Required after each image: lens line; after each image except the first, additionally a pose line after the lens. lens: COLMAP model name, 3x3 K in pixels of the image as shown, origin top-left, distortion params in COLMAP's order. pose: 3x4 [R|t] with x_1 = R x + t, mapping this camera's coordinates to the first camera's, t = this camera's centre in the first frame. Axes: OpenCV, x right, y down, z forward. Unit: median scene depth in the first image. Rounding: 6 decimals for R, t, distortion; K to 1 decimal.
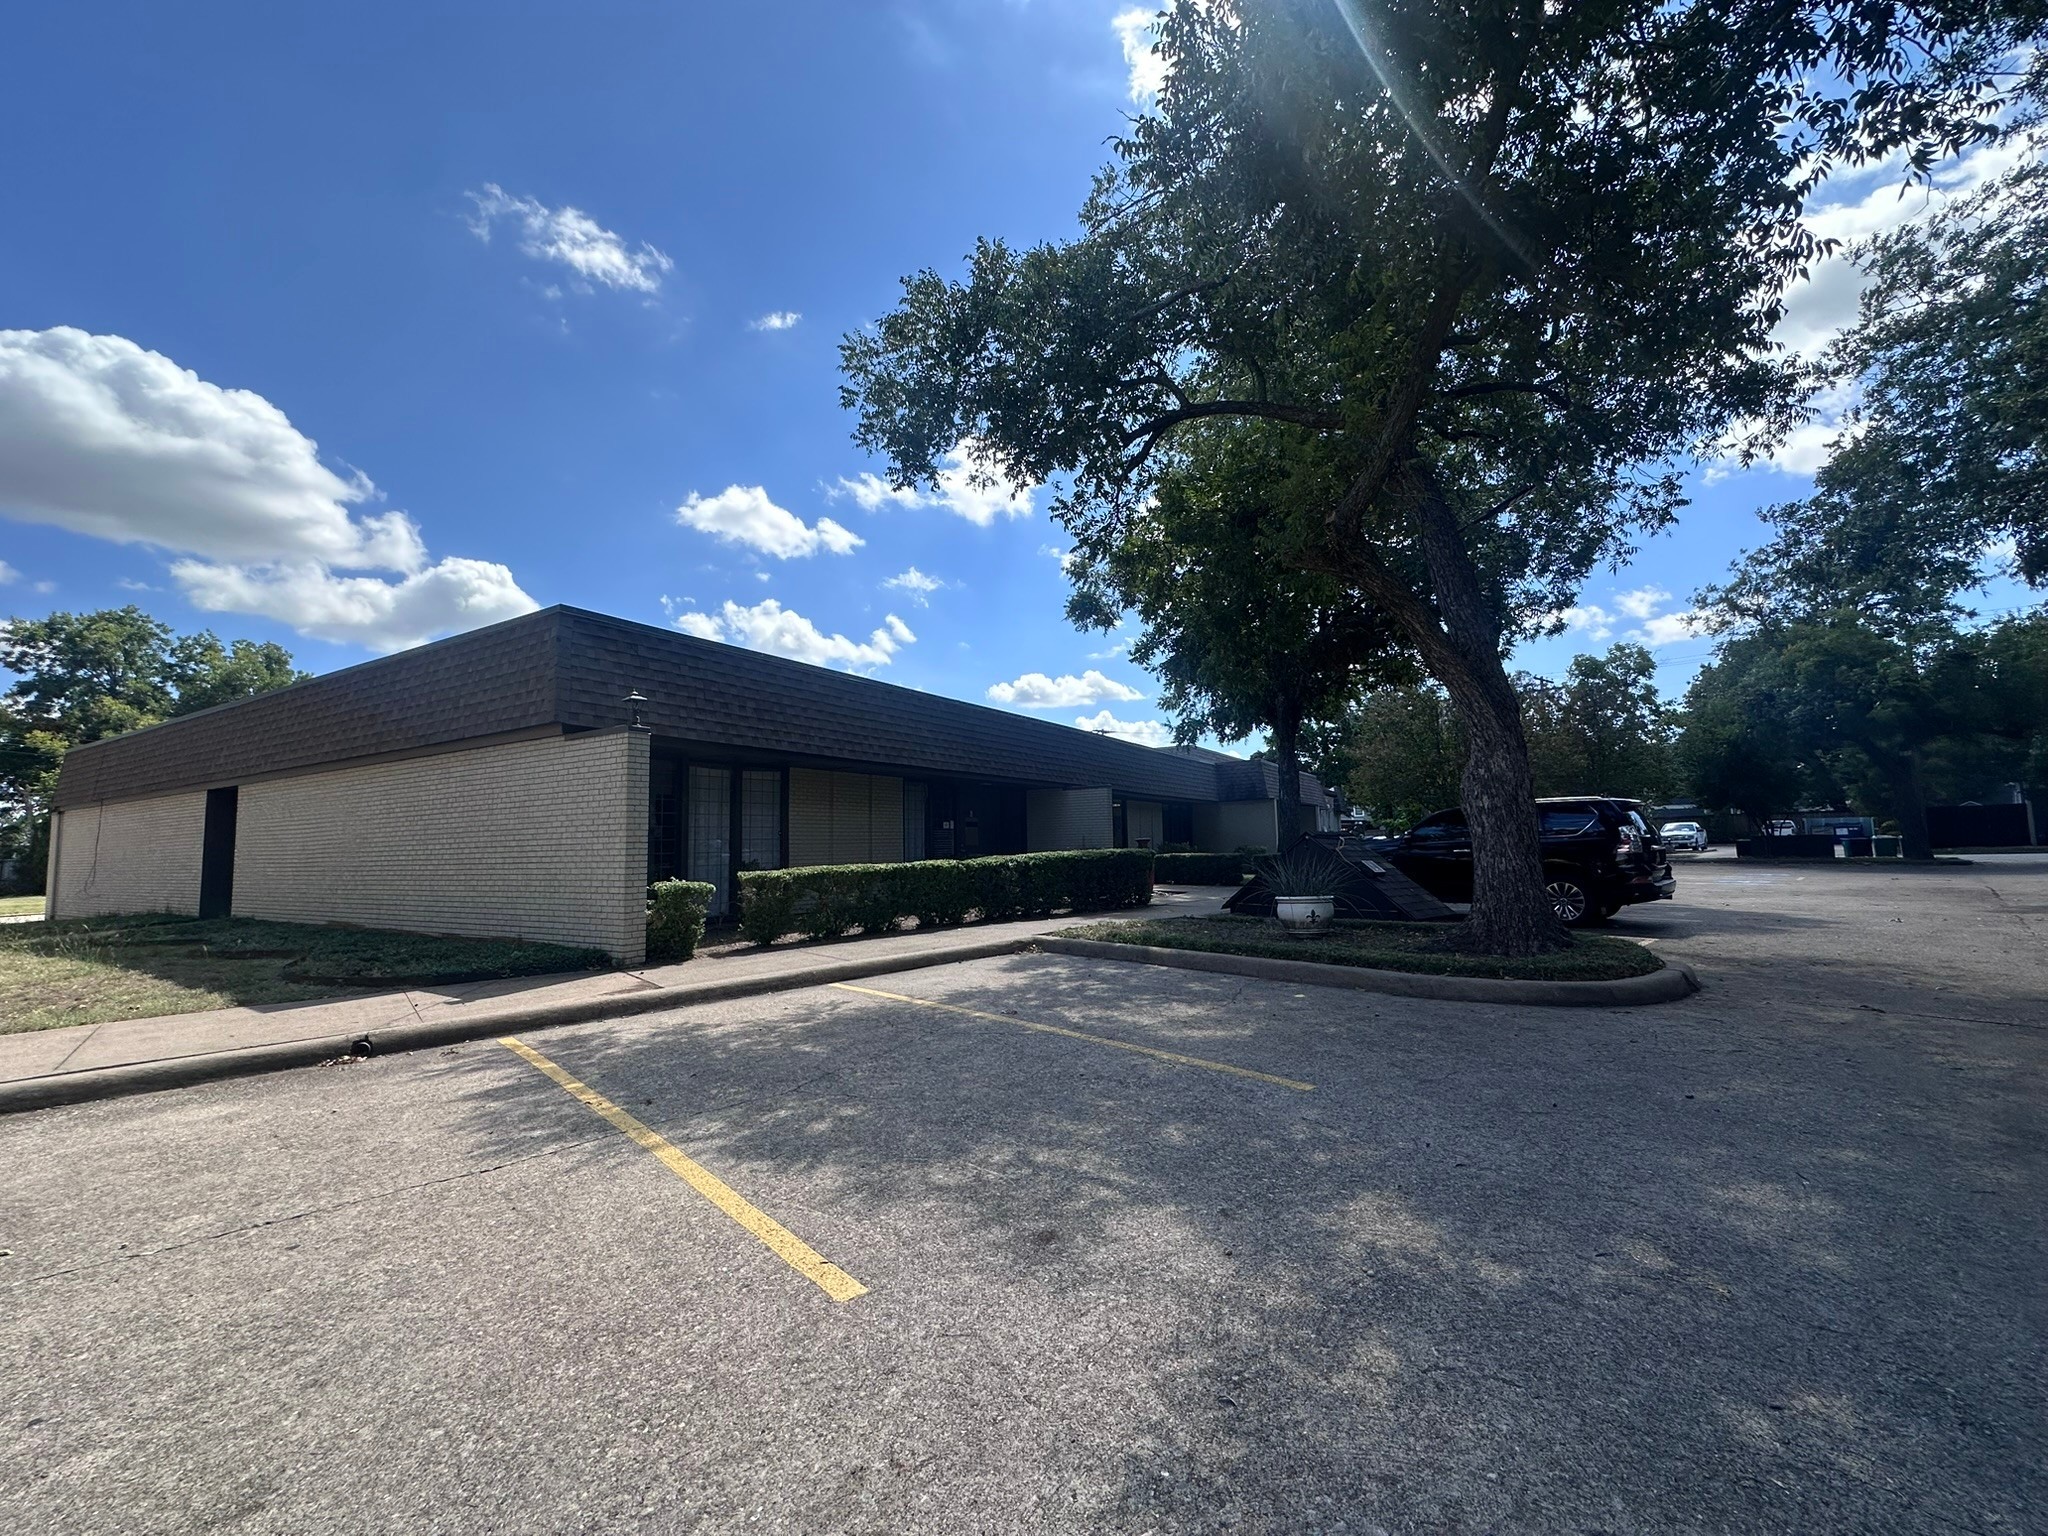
lens RADIAL K [[819.3, 0, 1026.3], [0, 819.3, 769.7], [0, 0, 1]] dist [-0.002709, 0.000446]
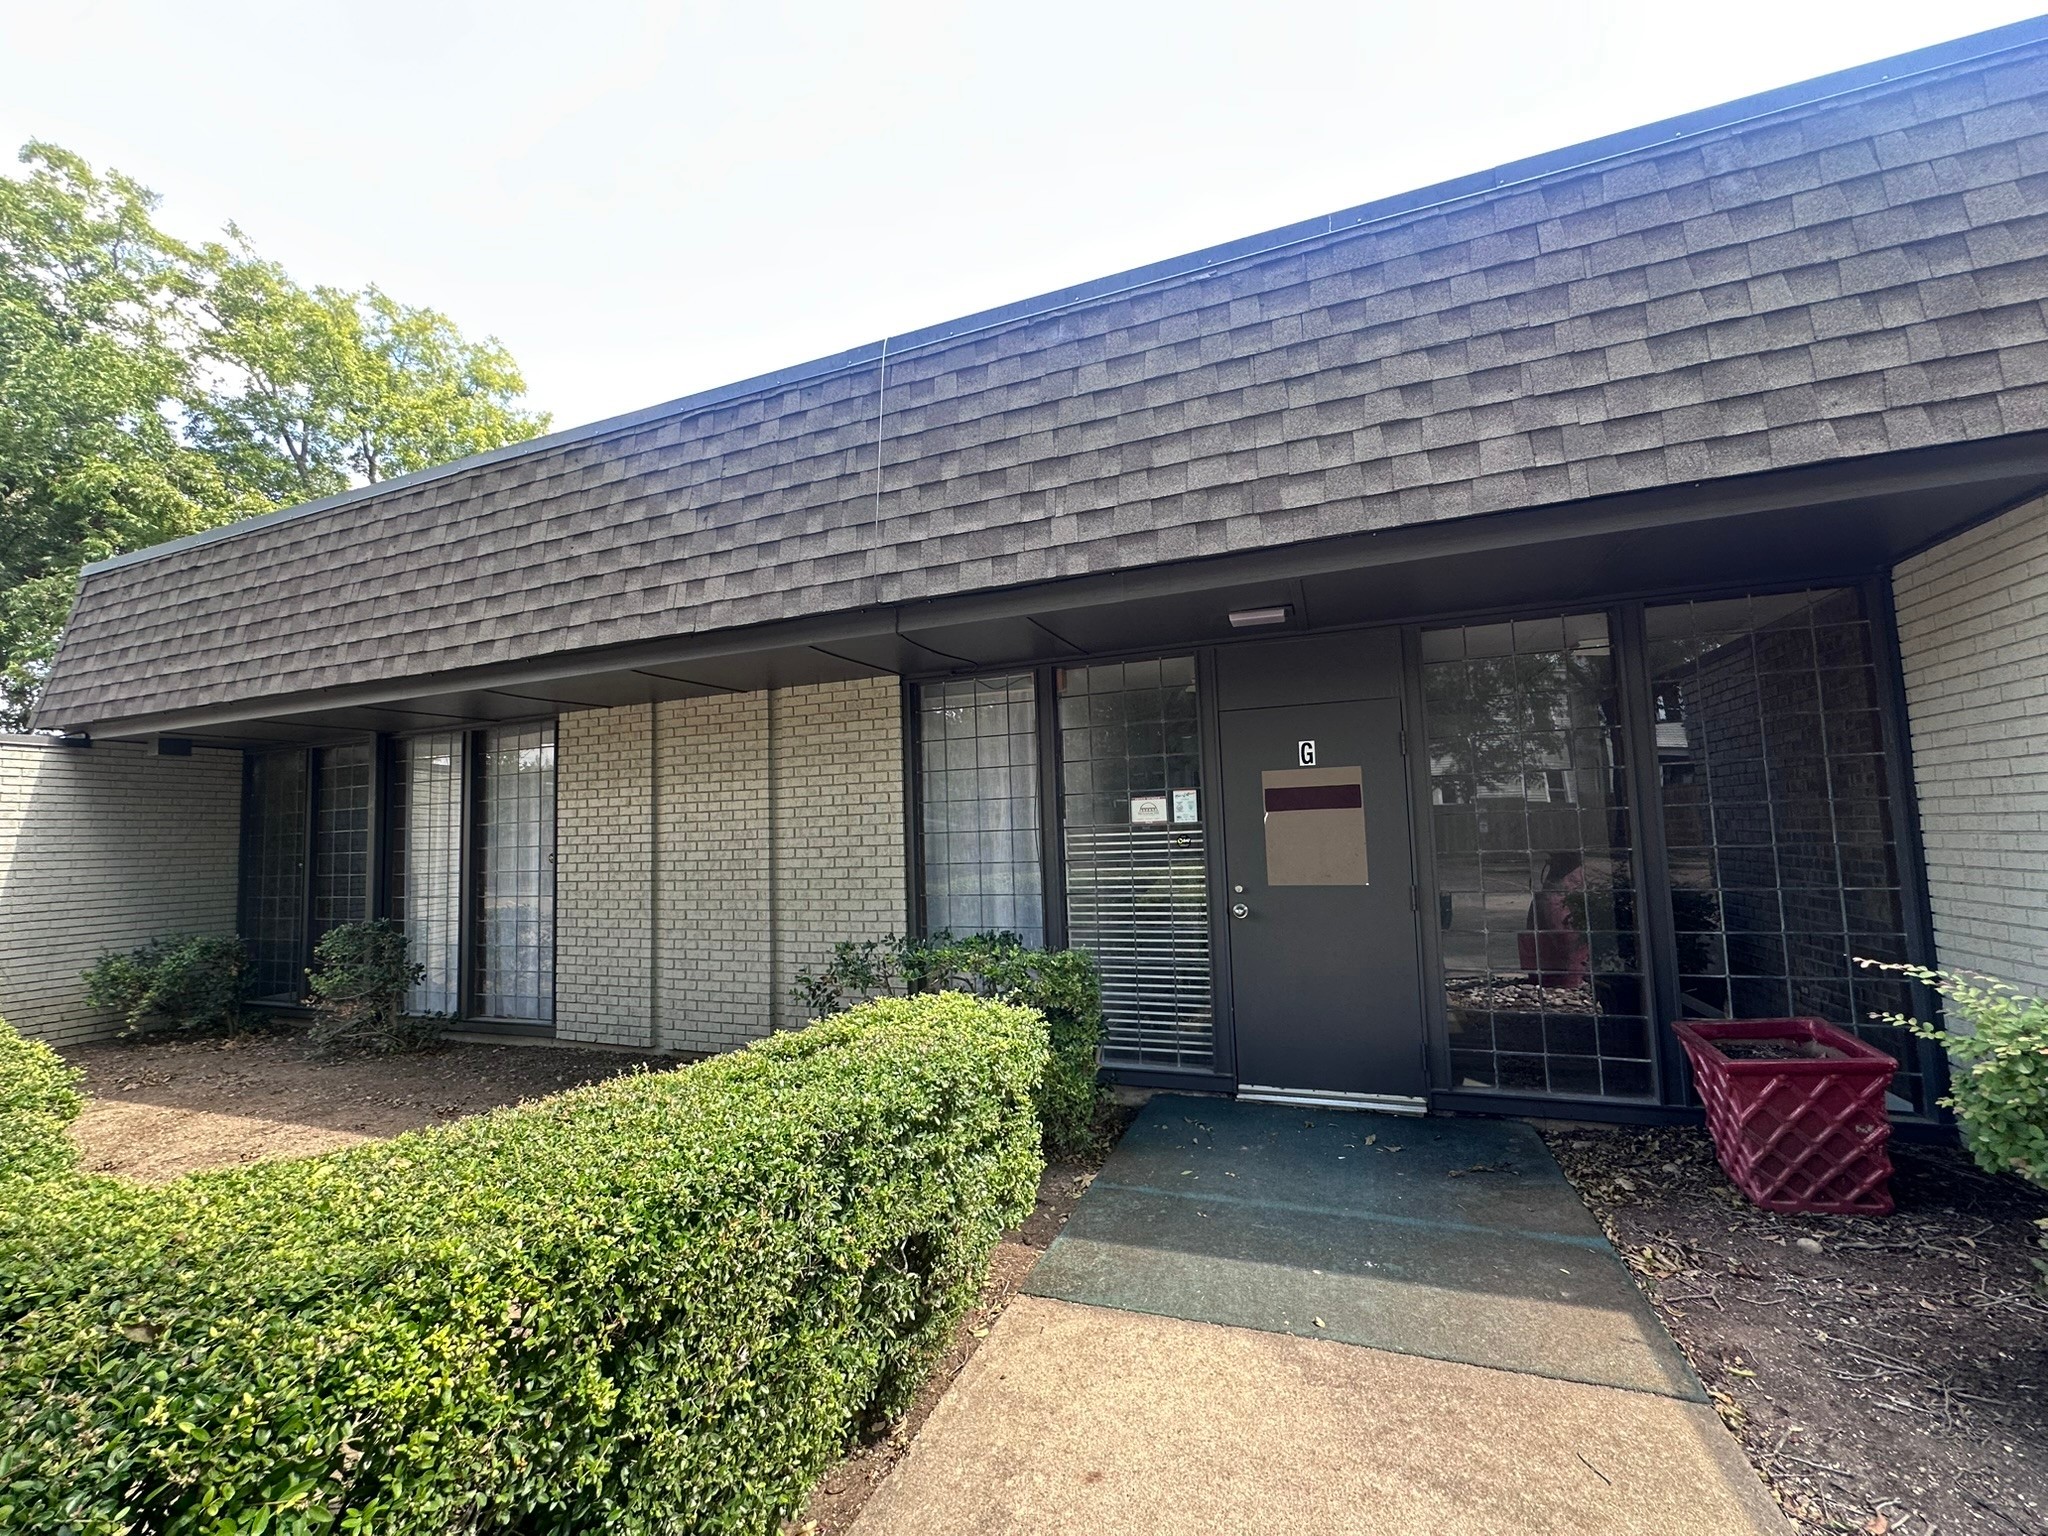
lens RADIAL K [[819.3, 0, 1026.3], [0, 819.3, 769.7], [0, 0, 1]] dist [-0.002709, 0.000446]
pose [[0.167312, -0.062349, -0.983931, 0.136893], [0.118399, 0.992046, -0.042730, 0.052965], [0.978769, -0.109347, 0.173363, 0.791815]]
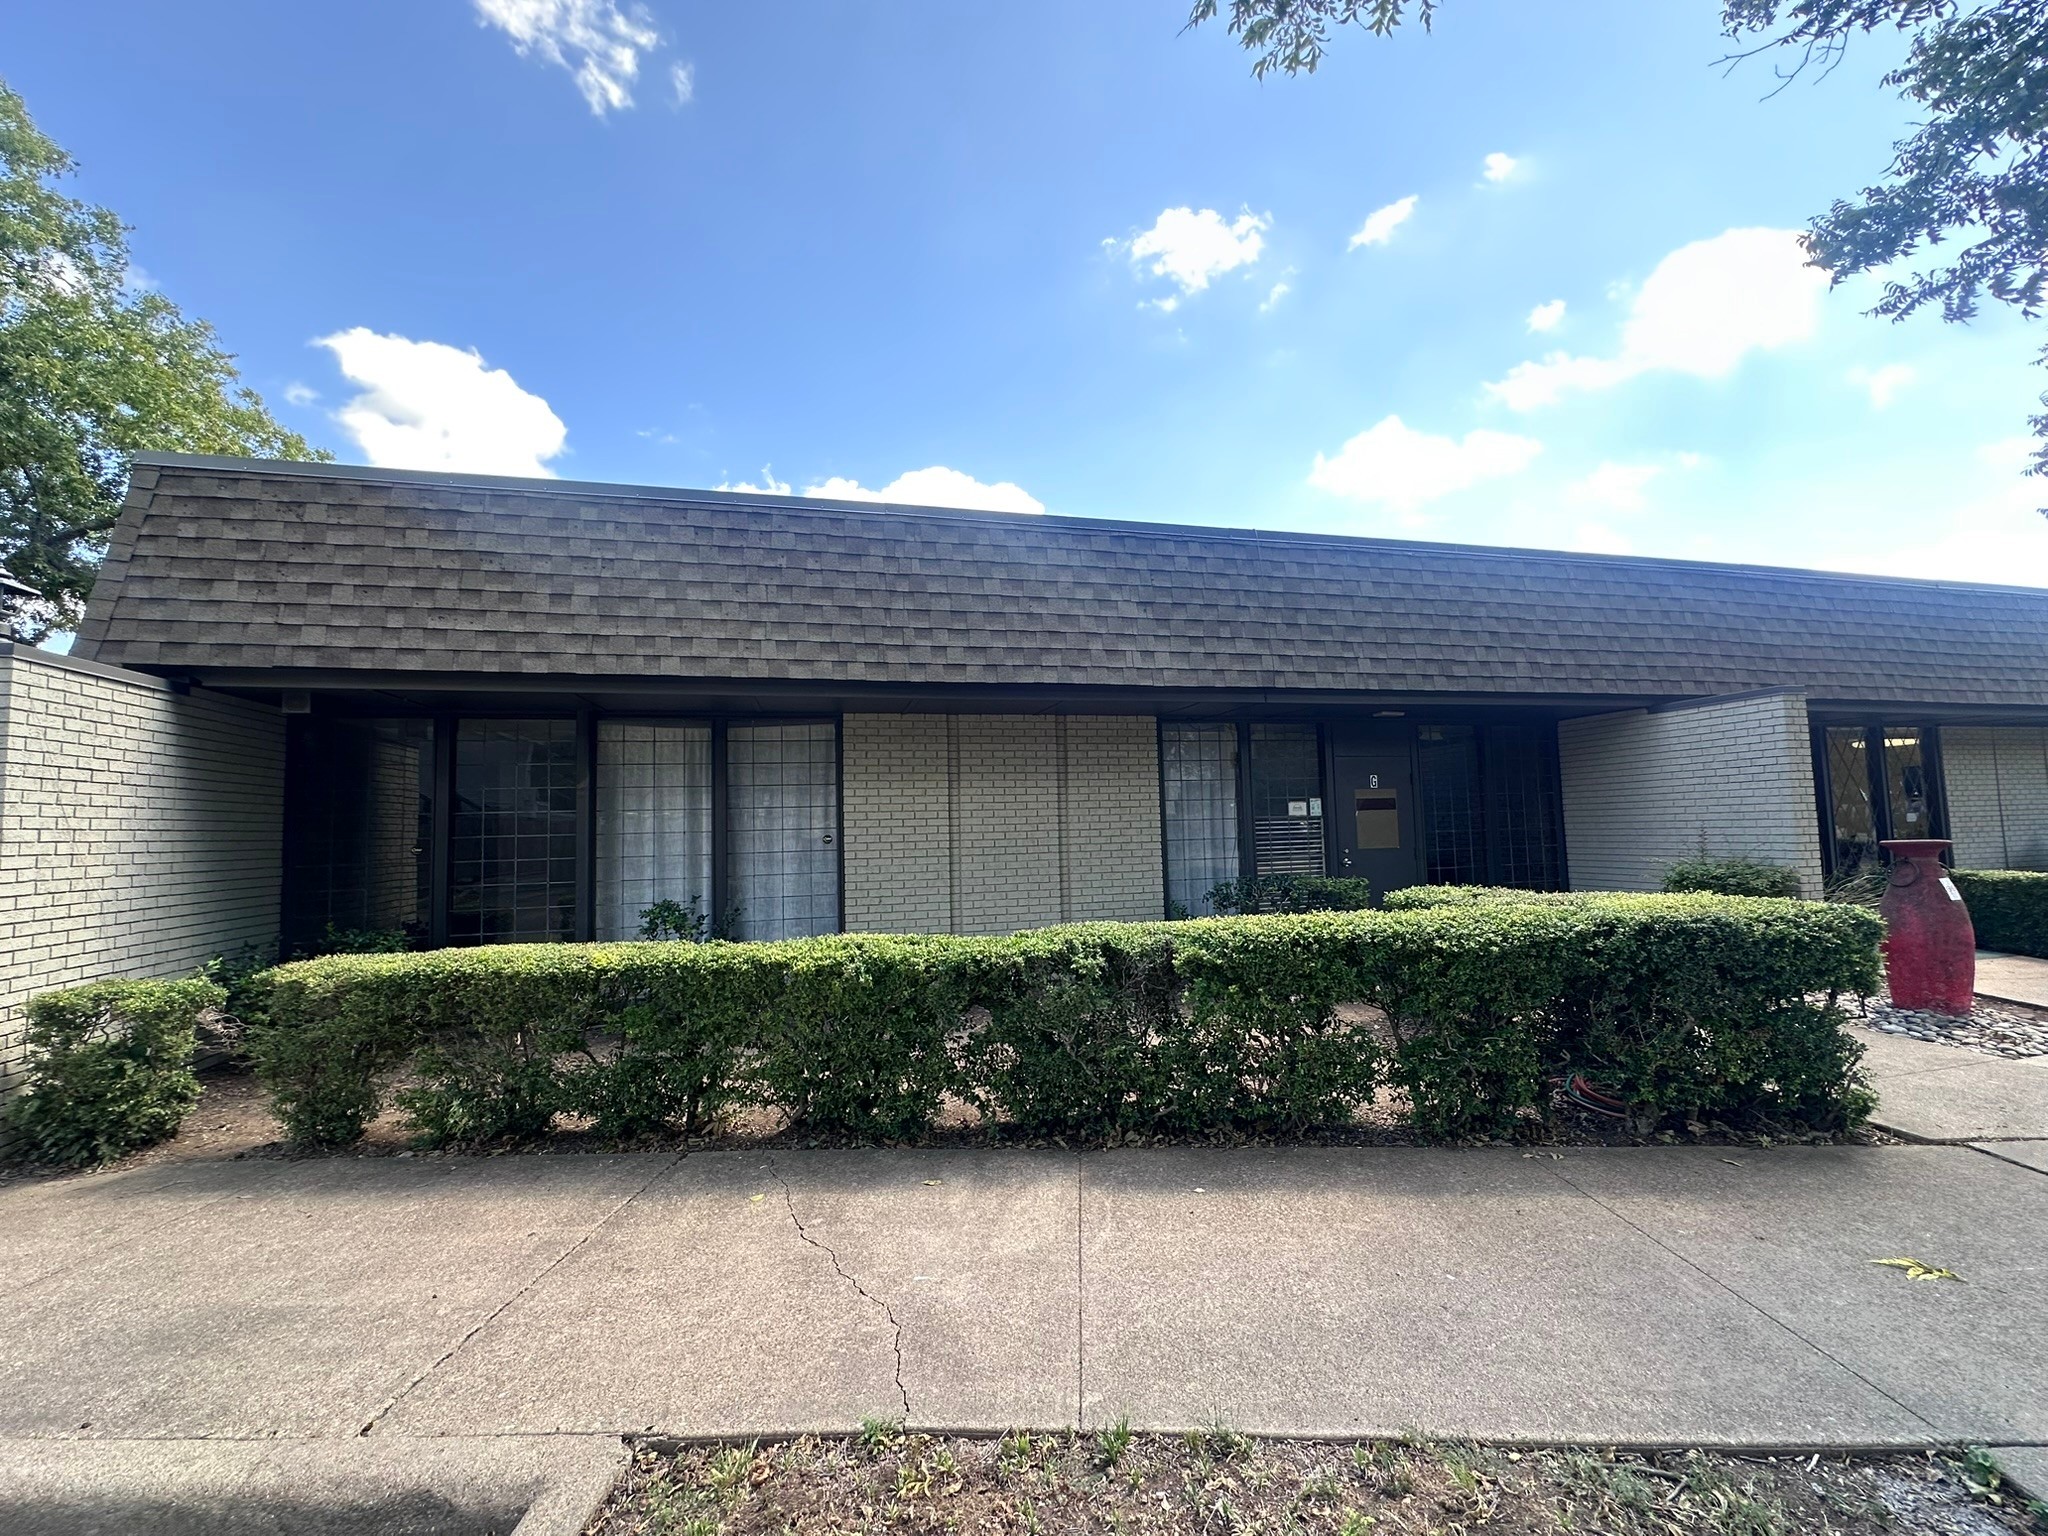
lens RADIAL K [[819.3, 0, 1026.3], [0, 819.3, 769.7], [0, 0, 1]] dist [-0.002709, 0.000446]
pose [[0.704922, -0.048287, -0.707639, 0.111075], [0.075504, 0.997120, 0.007173, 0.025821], [0.705255, -0.058486, 0.706537, 0.479320]]
